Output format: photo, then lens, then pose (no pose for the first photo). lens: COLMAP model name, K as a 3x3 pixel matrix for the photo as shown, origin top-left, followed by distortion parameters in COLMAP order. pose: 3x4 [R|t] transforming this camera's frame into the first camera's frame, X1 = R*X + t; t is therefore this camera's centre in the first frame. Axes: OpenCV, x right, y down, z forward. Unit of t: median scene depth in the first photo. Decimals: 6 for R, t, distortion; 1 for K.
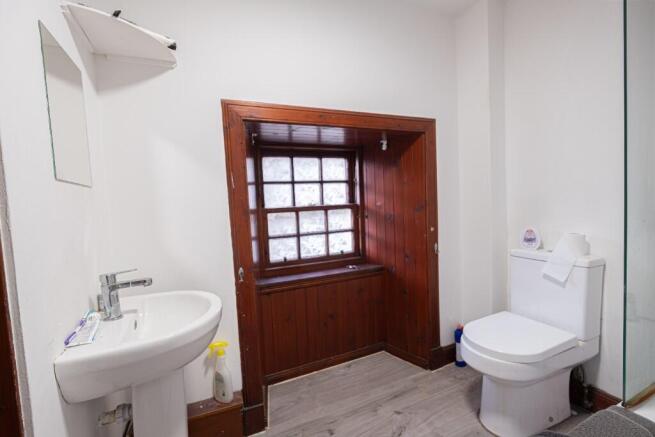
lens RADIAL K [[288.5, 0, 323.4], [0, 288.5, 219.5], [0, 0, 1]] dist [-0.003412, 0.000248]
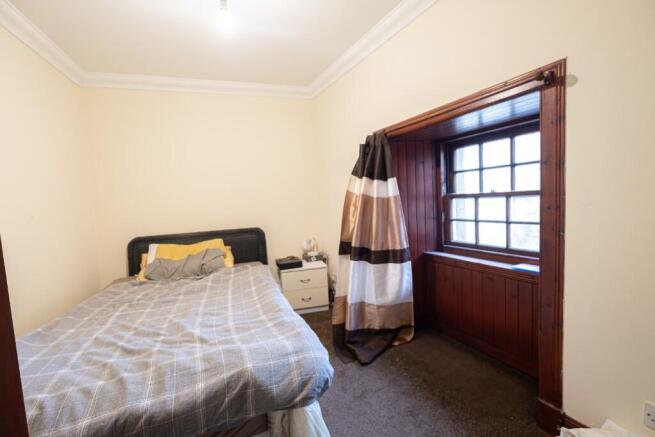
lens RADIAL K [[288.5, 0, 326.1], [0, 288.5, 220.0], [0, 0, 1]] dist [-0.003412, 0.000248]
pose [[0.073640, 0.114859, -0.990649, 1.032906], [-0.008043, 0.993382, 0.114578, -0.071885], [0.997252, -0.000470, 0.074076, 0.456036]]
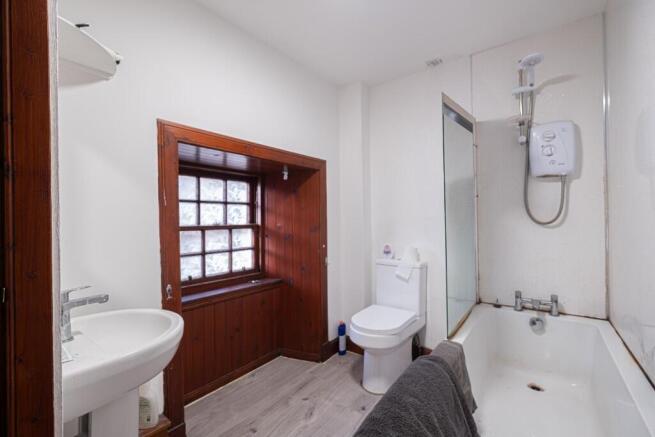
lens RADIAL K [[288.5, 0, 323.1], [0, 288.5, 219.8], [0, 0, 1]] dist [-0.003412, 0.000248]
pose [[0.879918, 0.034749, 0.473853, -0.235168], [0.001092, 0.997171, -0.075154, 0.014530], [-0.475124, 0.066647, 0.877391, -0.118285]]
